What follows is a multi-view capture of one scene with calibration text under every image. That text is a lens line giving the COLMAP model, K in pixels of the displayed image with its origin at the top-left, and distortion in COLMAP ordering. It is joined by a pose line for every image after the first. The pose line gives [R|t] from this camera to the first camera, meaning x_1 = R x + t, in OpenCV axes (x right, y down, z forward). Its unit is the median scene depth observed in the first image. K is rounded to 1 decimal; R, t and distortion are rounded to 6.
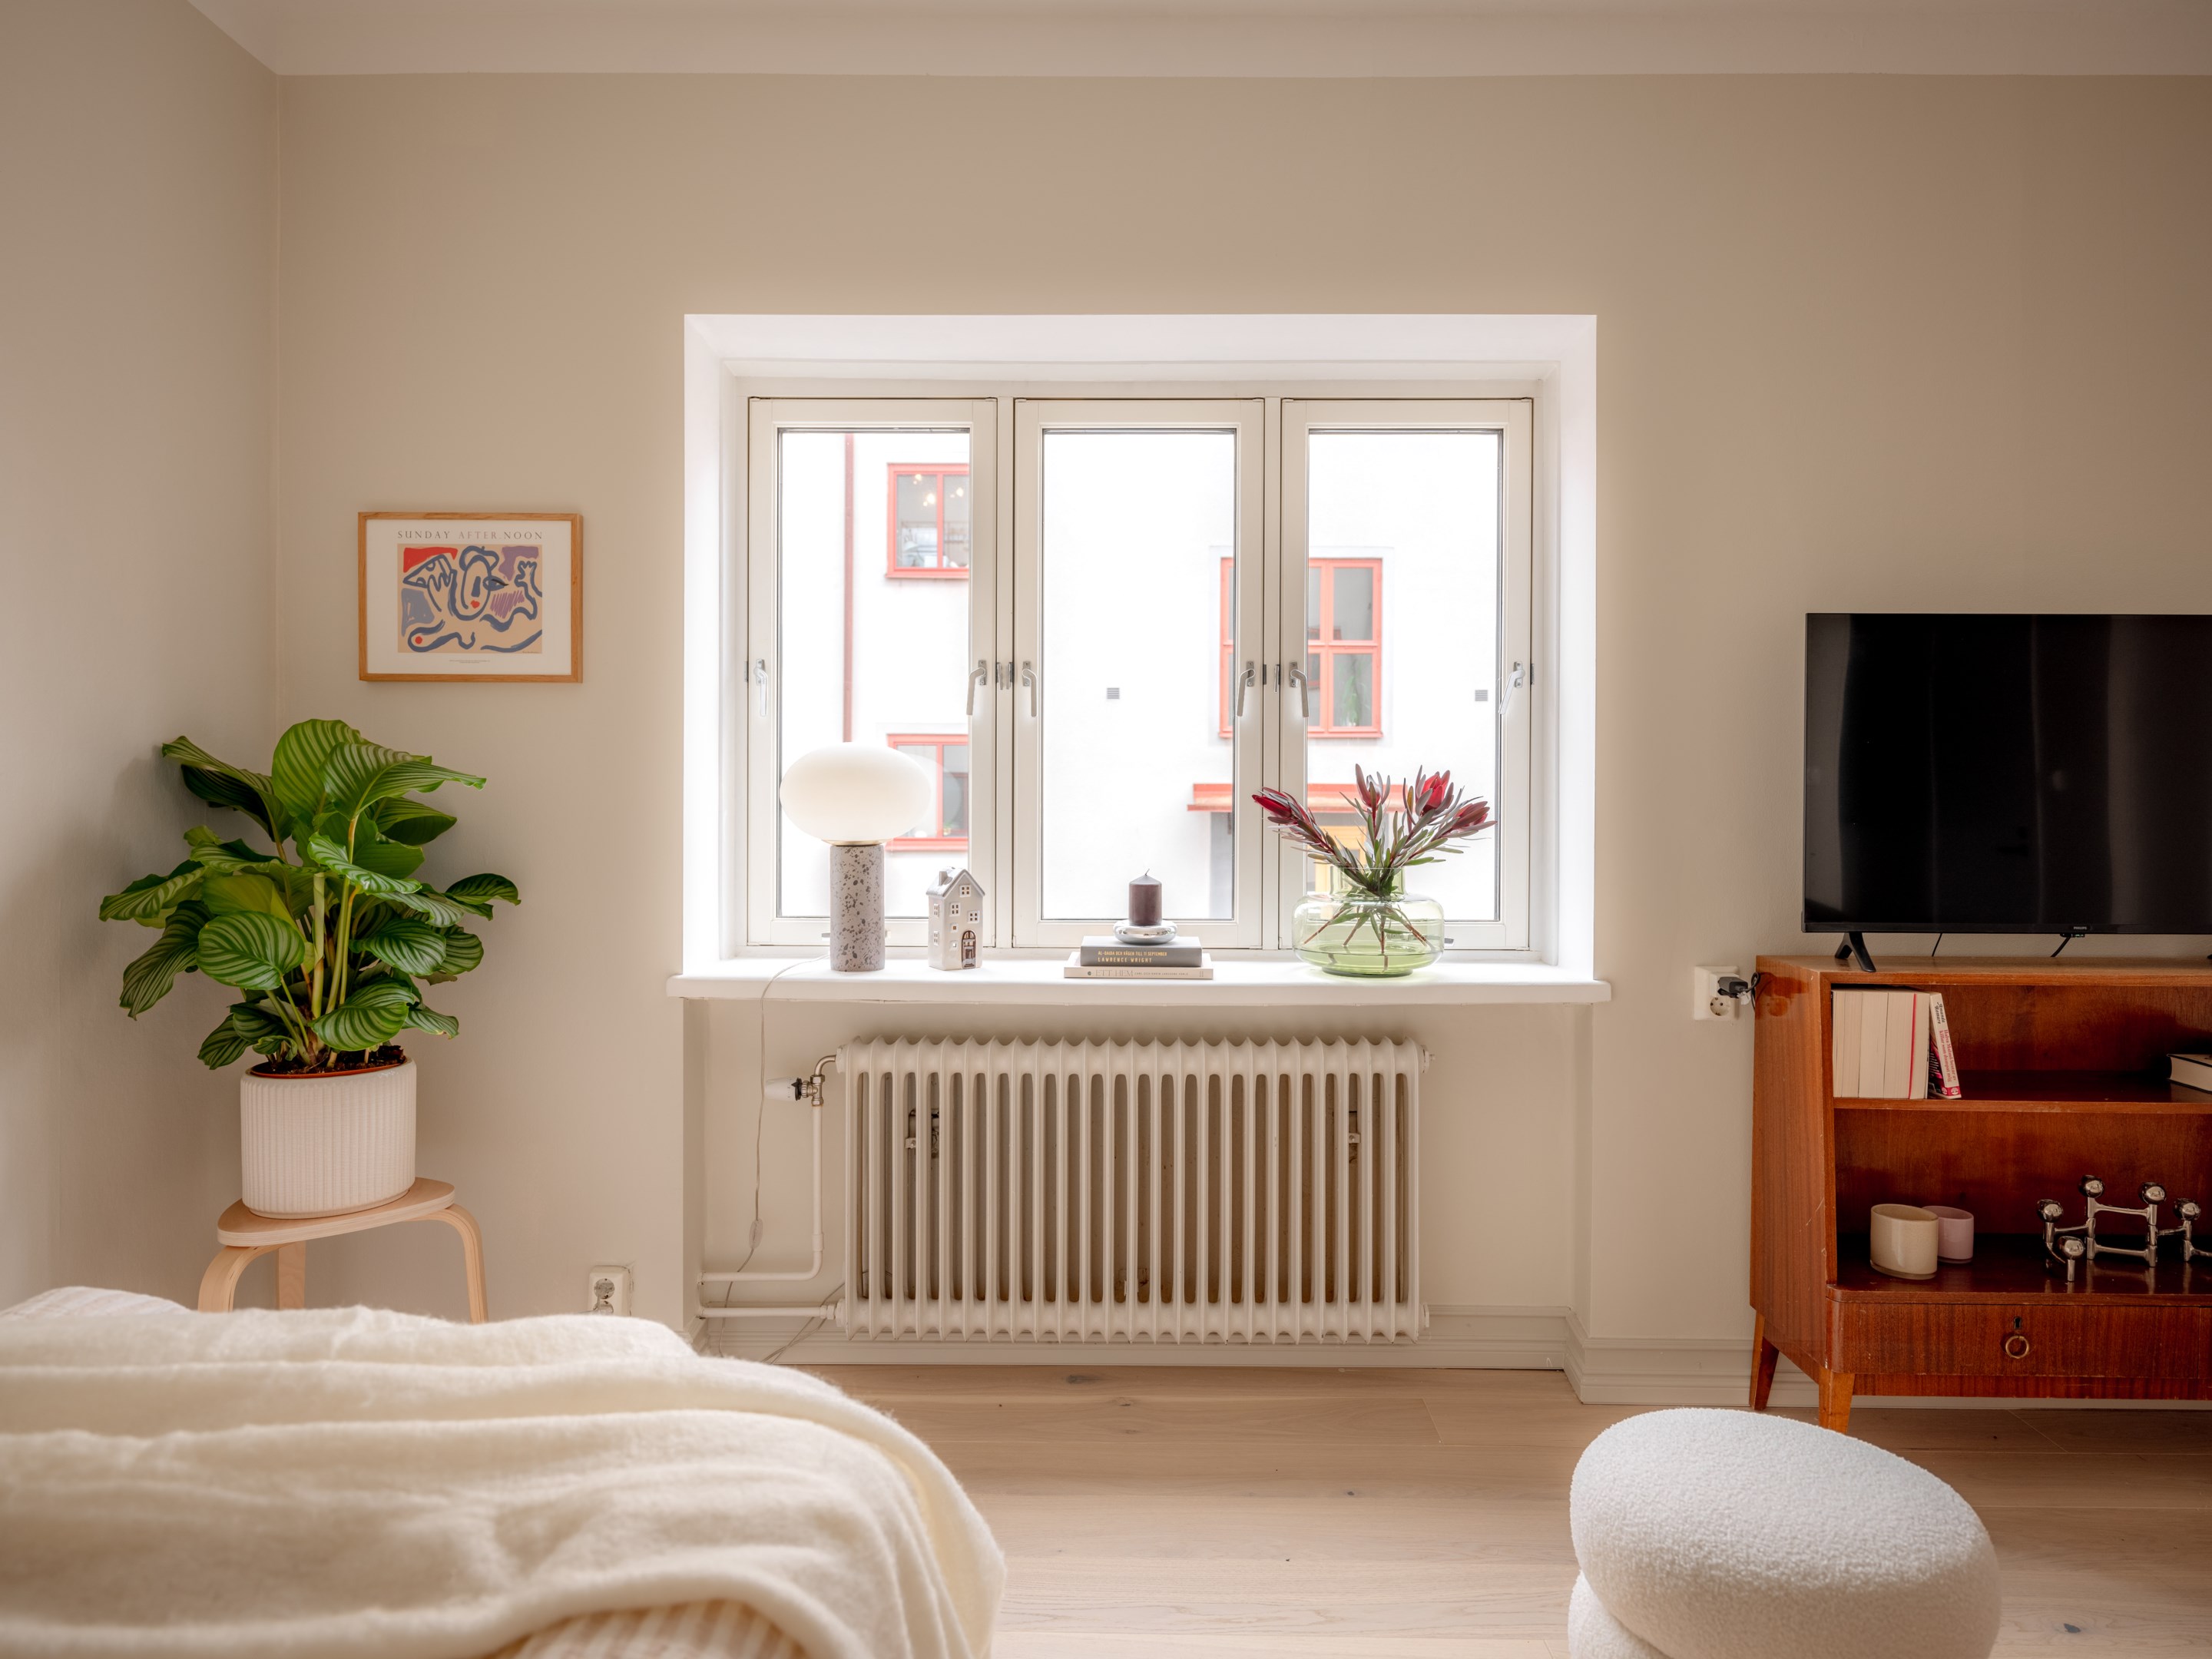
lens RADIAL K [[1323.8, 0, 1106.0], [0, 1323.8, 829.5], [0, 0, 1]] dist [-0.001282, -0.001028]
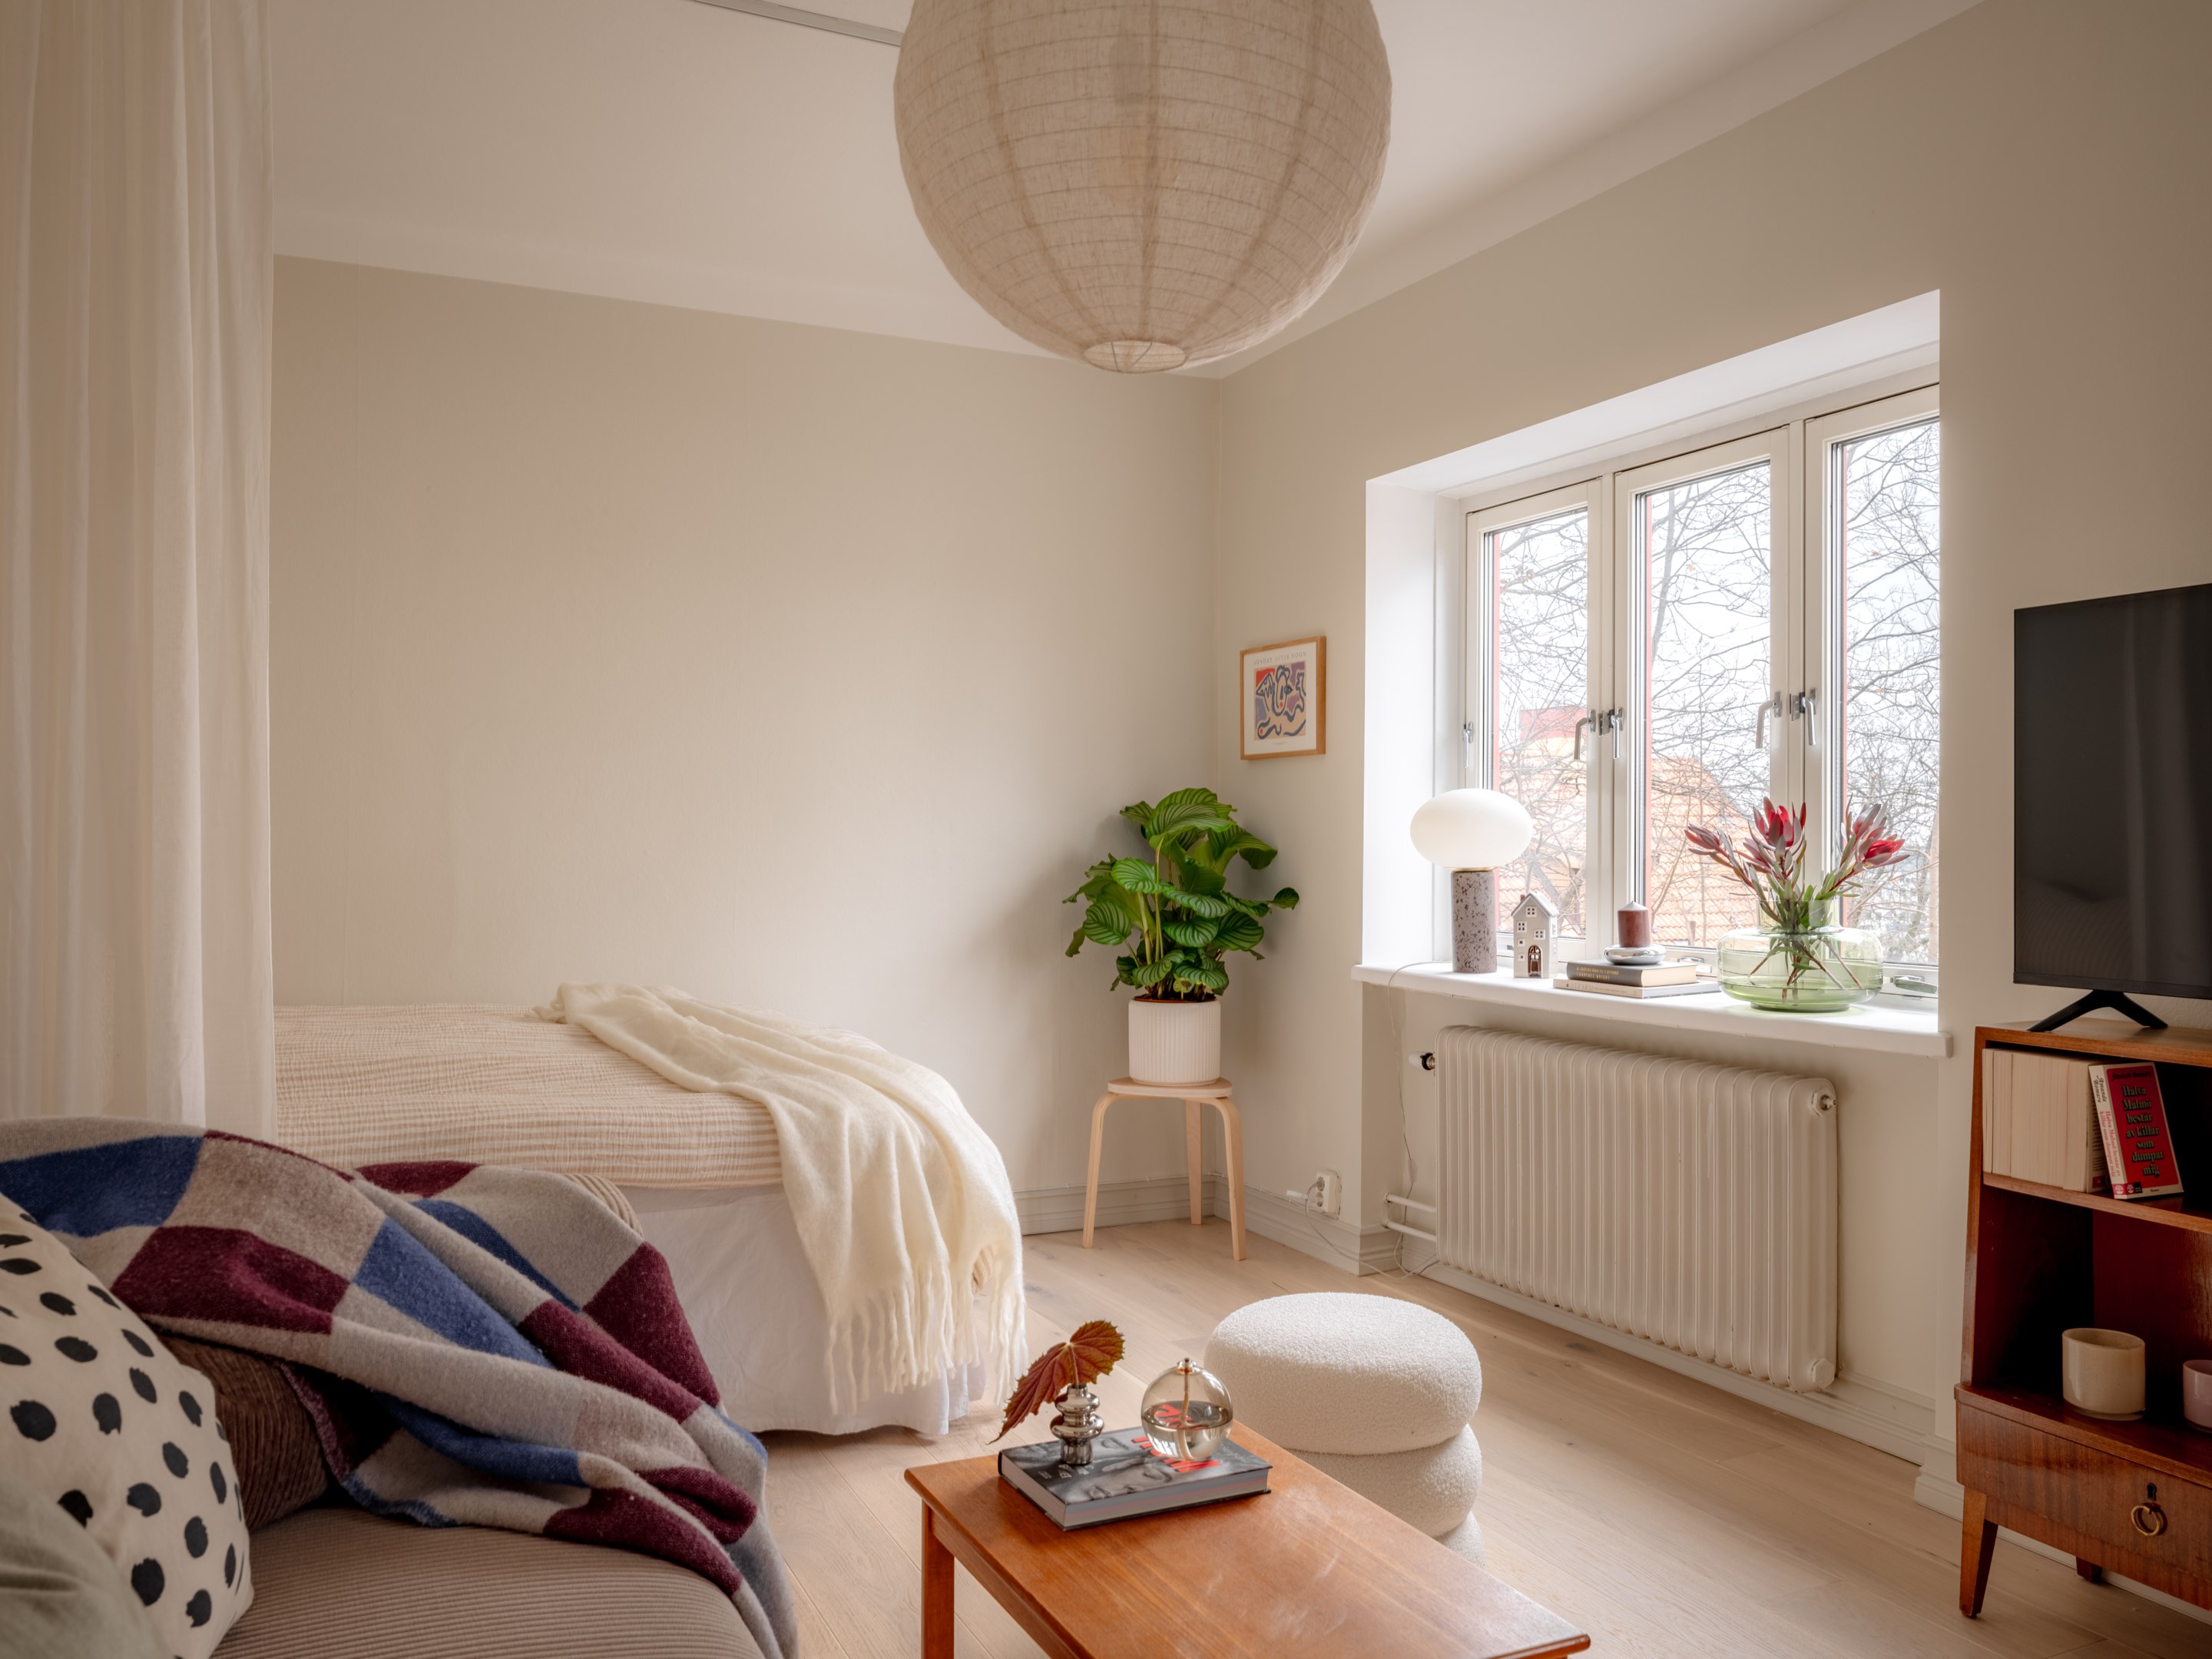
lens RADIAL K [[1709.2, 0, 1106.0], [0, 1709.2, 829.5], [0, 0, 1]] dist [-0.012145, 0.004930]
pose [[0.437681, -0.010506, -0.899069, 1.151127], [-0.011462, 0.999785, -0.017263, 0.003979], [0.899057, 0.017860, 0.437467, -0.006347]]
